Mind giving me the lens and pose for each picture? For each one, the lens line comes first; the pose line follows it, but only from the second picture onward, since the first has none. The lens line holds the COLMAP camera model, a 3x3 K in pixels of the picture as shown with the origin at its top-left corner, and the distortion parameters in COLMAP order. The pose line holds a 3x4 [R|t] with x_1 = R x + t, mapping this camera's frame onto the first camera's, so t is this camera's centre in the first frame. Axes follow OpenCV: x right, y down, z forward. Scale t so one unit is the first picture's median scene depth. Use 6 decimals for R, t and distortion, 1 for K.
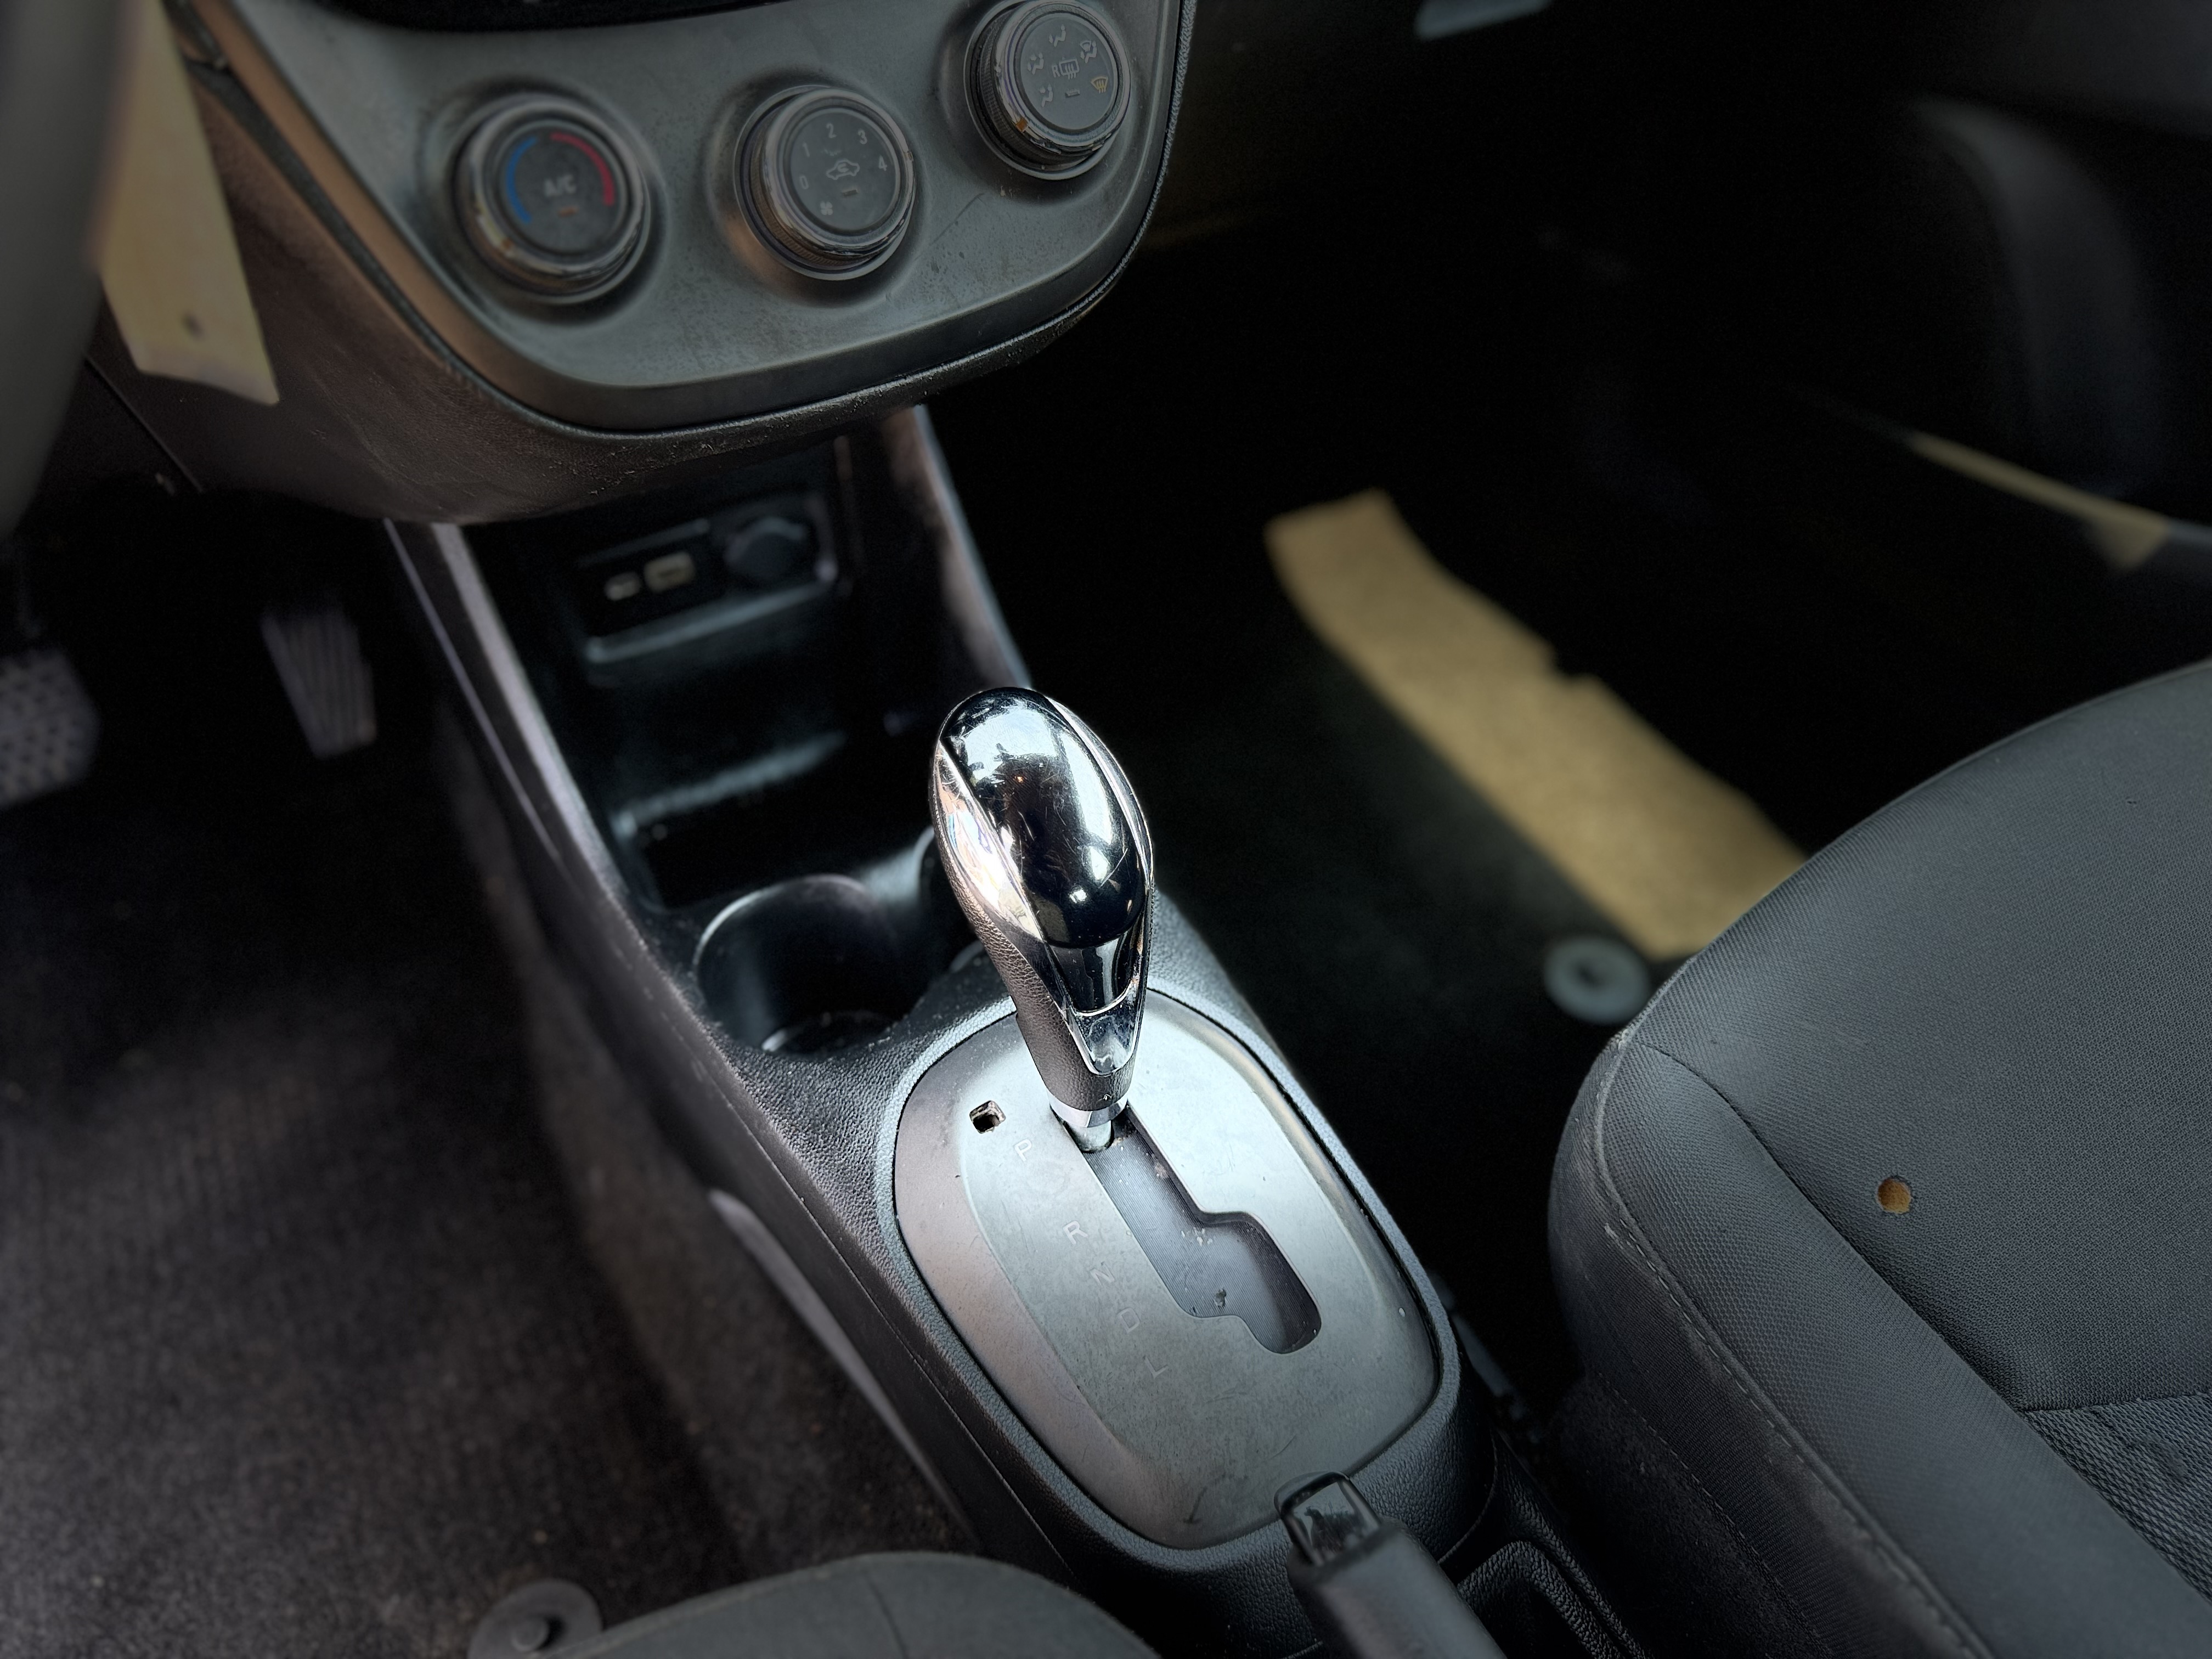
lens RADIAL K [[1658.3, 0, 1106.0], [0, 1658.3, 829.5], [0, 0, 1]] dist [-0.004355, -0.008083]
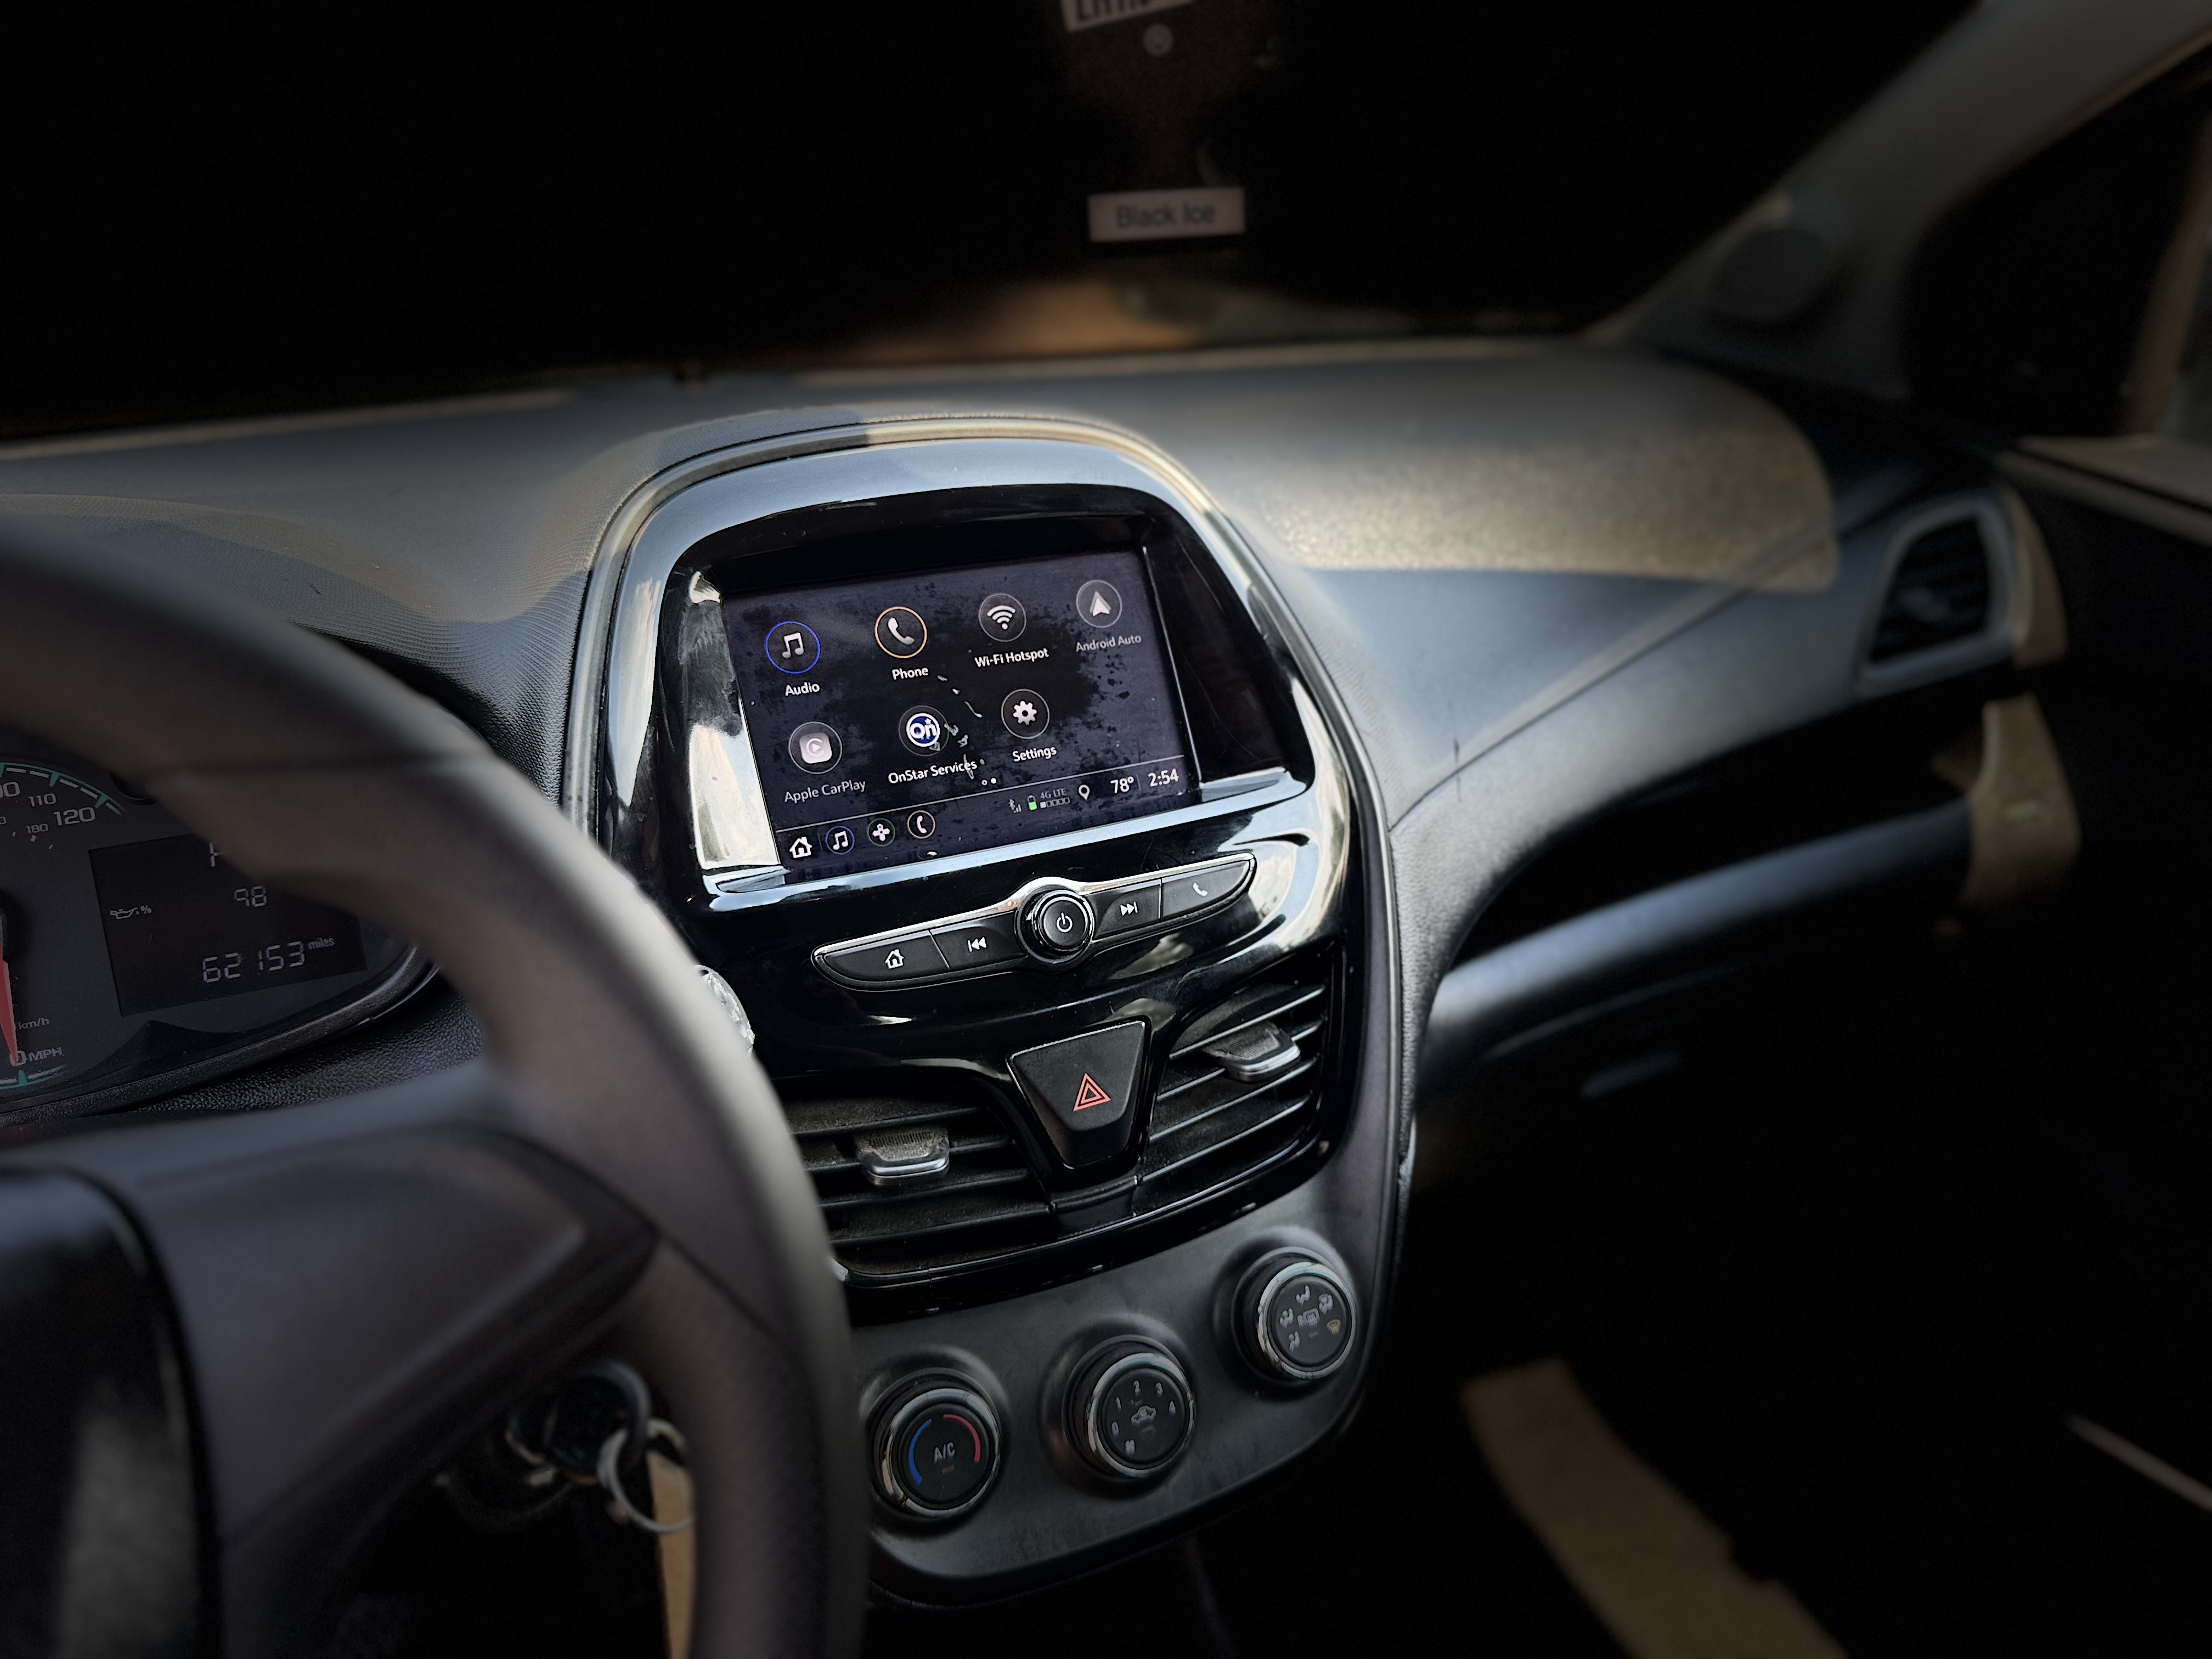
lens RADIAL K [[1658.3, 0, 1106.0], [0, 1658.3, 829.5], [0, 0, 1]] dist [-0.004355, -0.008083]
pose [[0.994357, 0.019114, -0.104352, -0.056650], [-0.055696, 0.931227, -0.360158, -0.345573], [0.090291, 0.363937, 0.927037, -0.409333]]
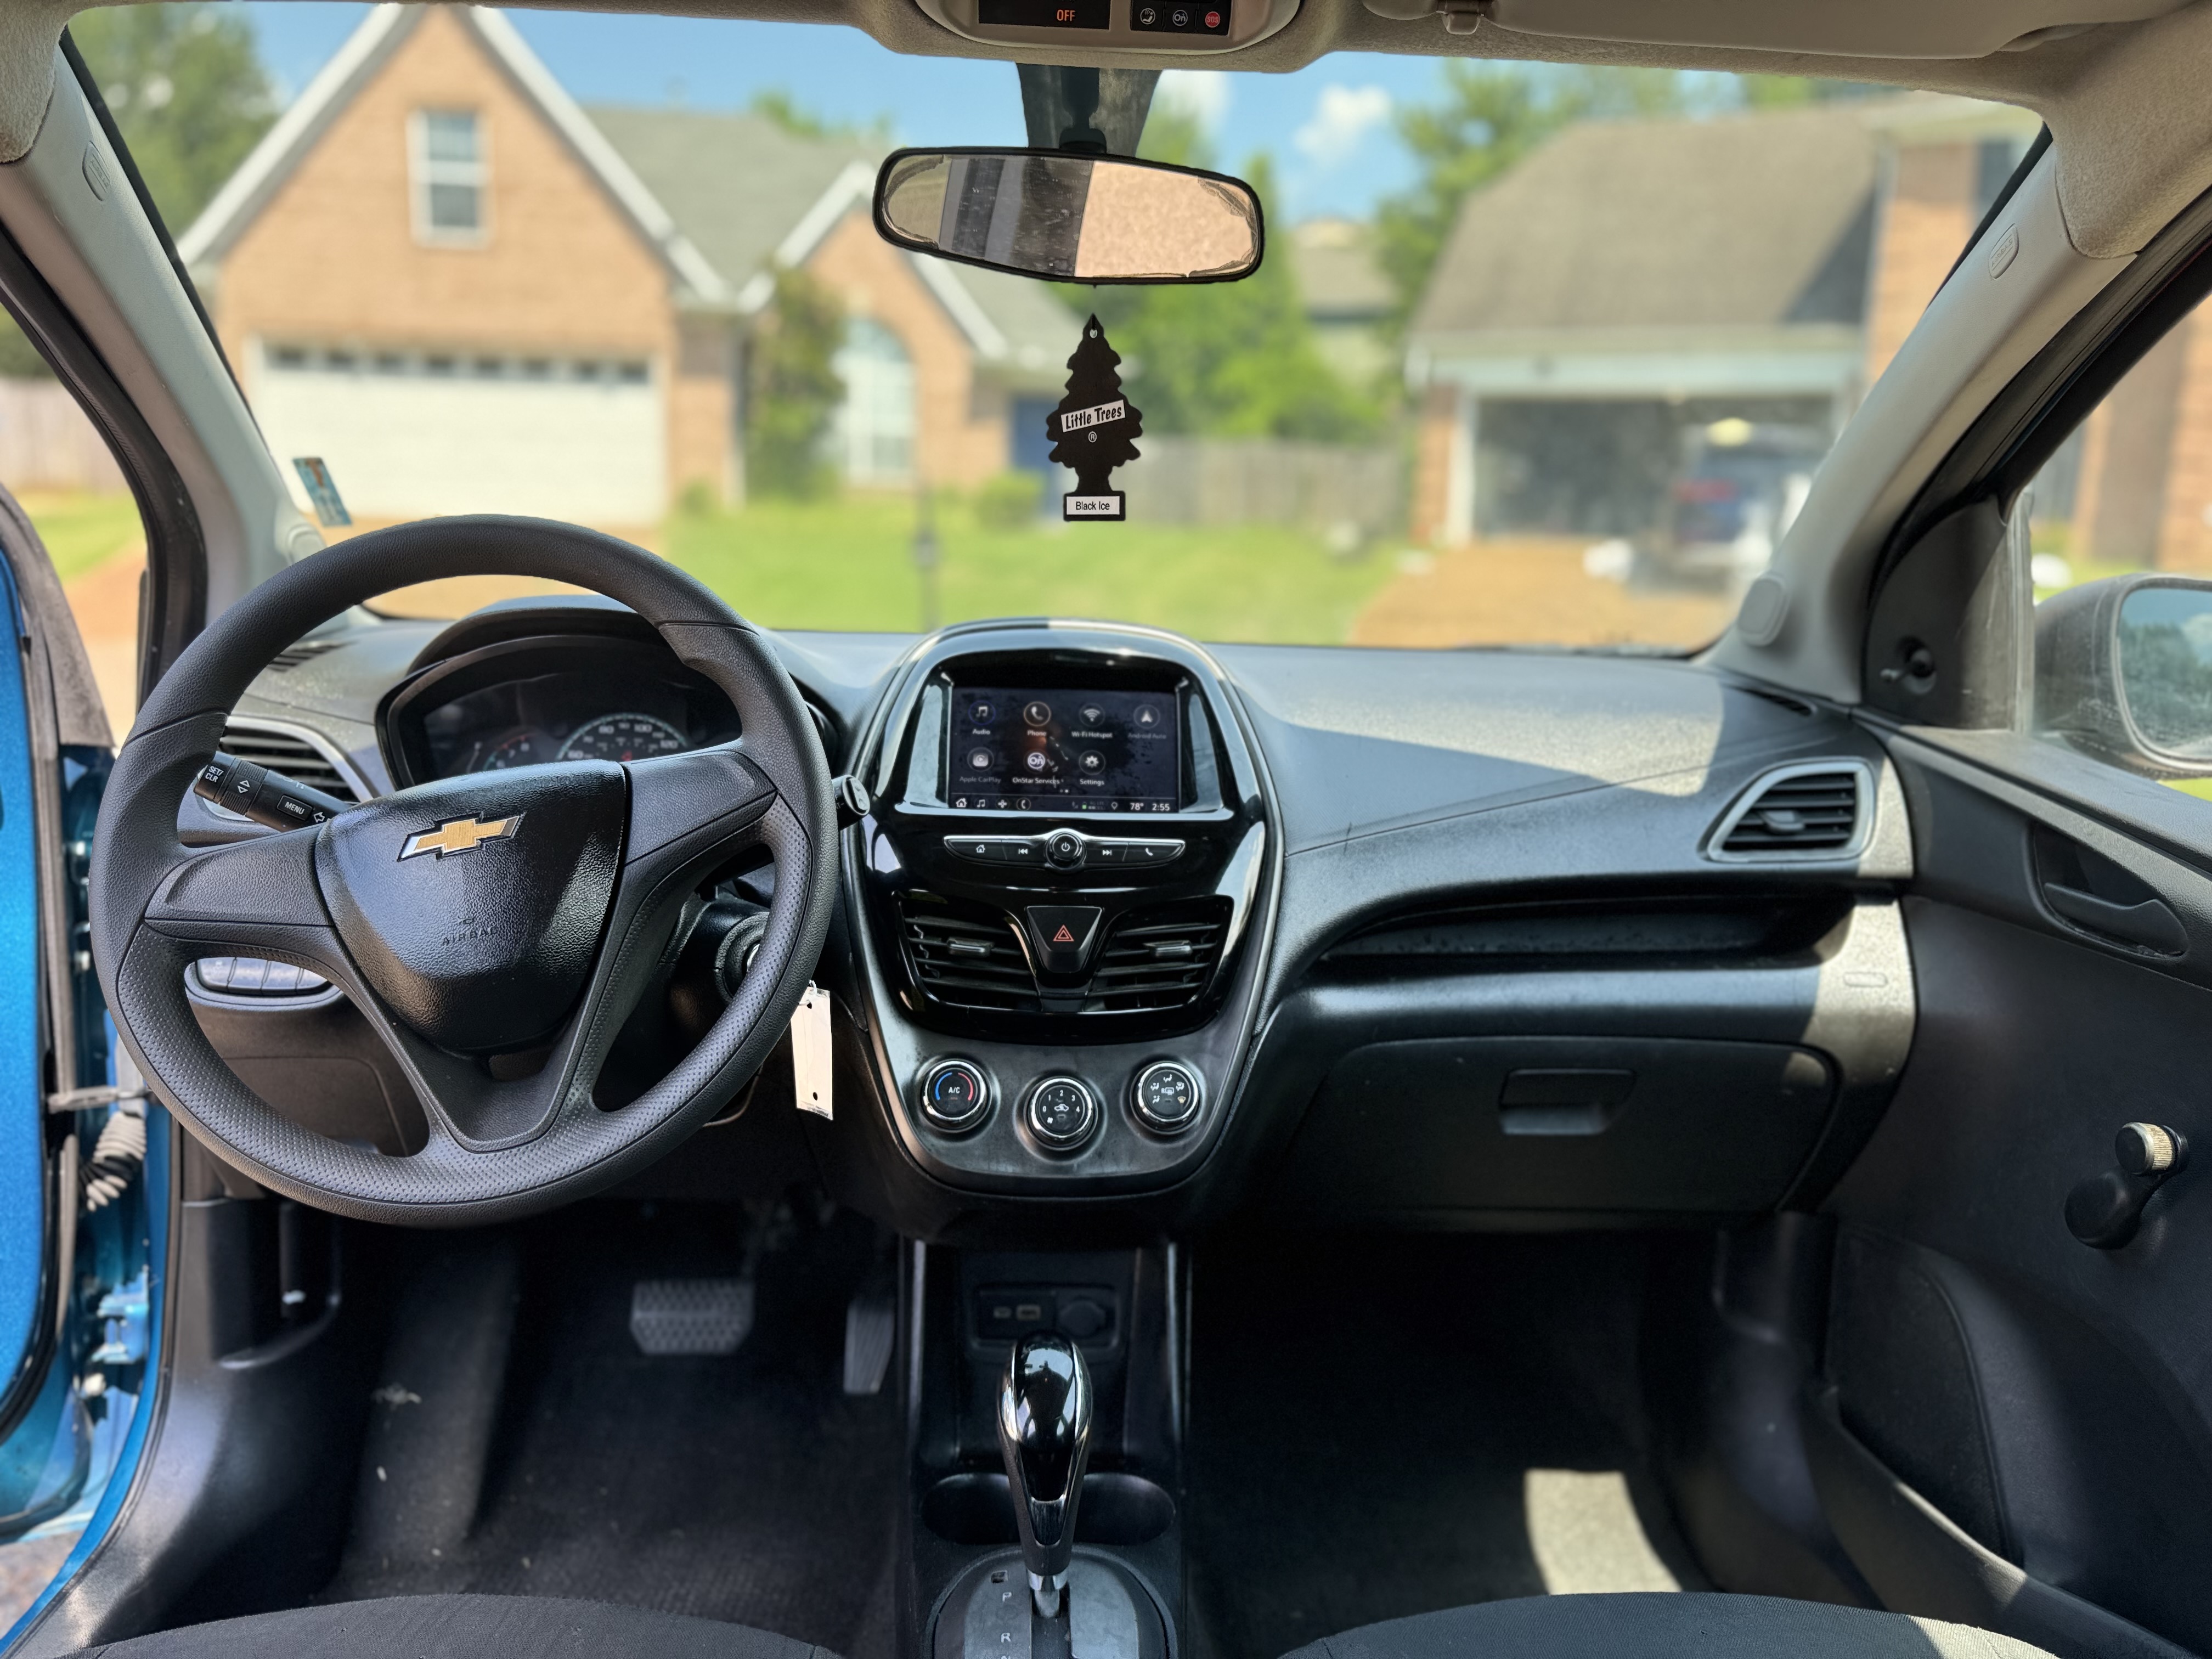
lens RADIAL K [[1610.2, 0, 1042.6], [0, 1610.2, 828.8], [0, 0, 1]] dist [-0.005625, -0.002366]
pose [[0.870329, 0.105910, -0.480947, 0.939208], [-0.358840, 0.805241, -0.472039, 0.426235], [0.337285, 0.583412, 0.738829, -1.067471]]
